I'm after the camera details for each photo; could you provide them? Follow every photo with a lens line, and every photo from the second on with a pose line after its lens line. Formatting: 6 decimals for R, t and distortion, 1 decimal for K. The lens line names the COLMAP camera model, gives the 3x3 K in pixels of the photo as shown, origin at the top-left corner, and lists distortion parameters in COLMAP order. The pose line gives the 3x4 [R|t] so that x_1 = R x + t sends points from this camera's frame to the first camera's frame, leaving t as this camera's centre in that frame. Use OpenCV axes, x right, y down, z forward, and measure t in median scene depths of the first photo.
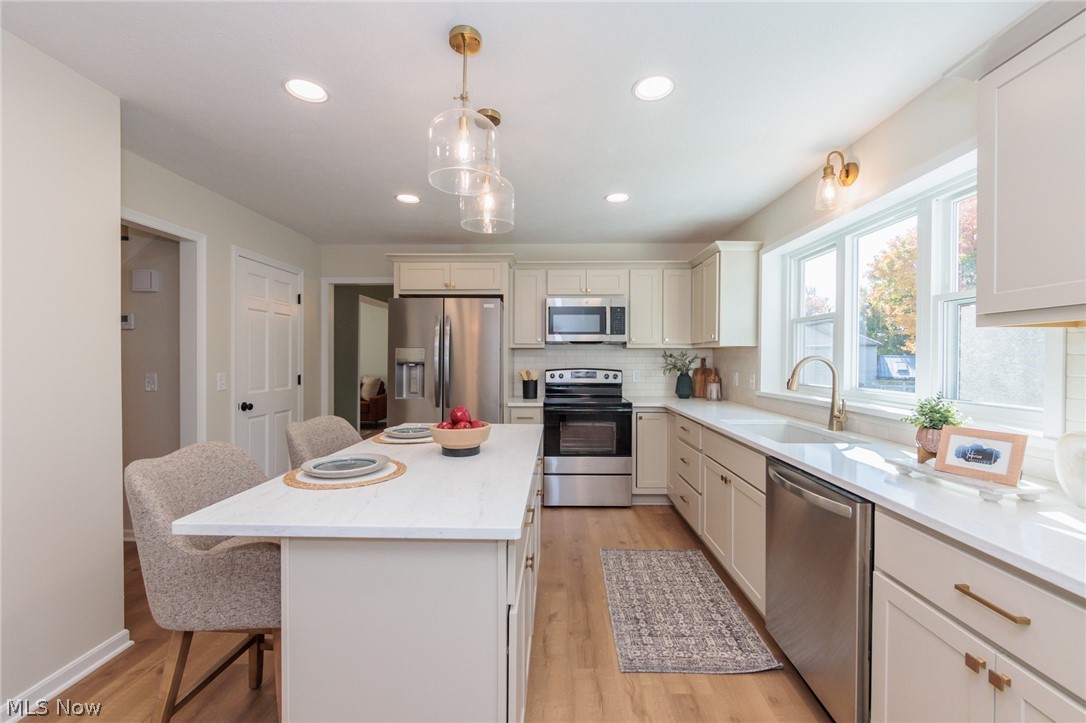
lens RADIAL K [[439.4, 0, 552.4], [0, 439.4, 361.3], [0, 0, 1]] dist [-0.002897, -0.000067]
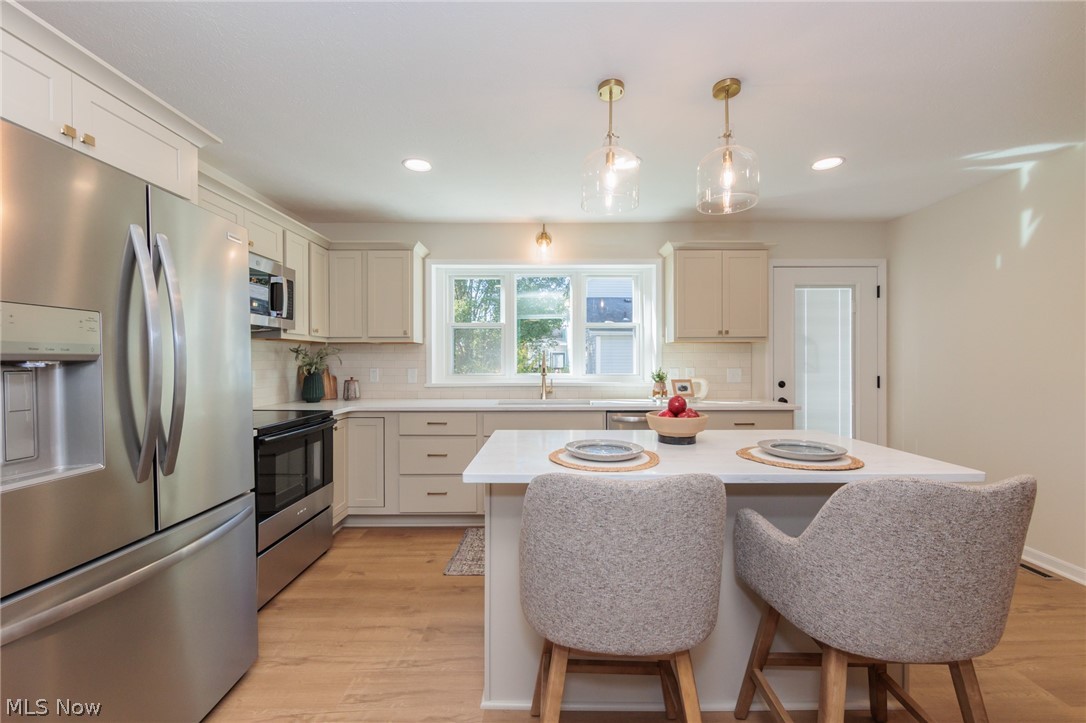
lens RADIAL K [[433.8, 0, 546.3], [0, 433.8, 360.0], [0, 0, 1]] dist [0.000852, 0.000219]
pose [[-0.013081, -0.001961, 0.999913, -0.583813], [0.008611, 0.999961, 0.002074, 0.007098], [-0.999877, 0.008637, -0.013063, 0.634232]]
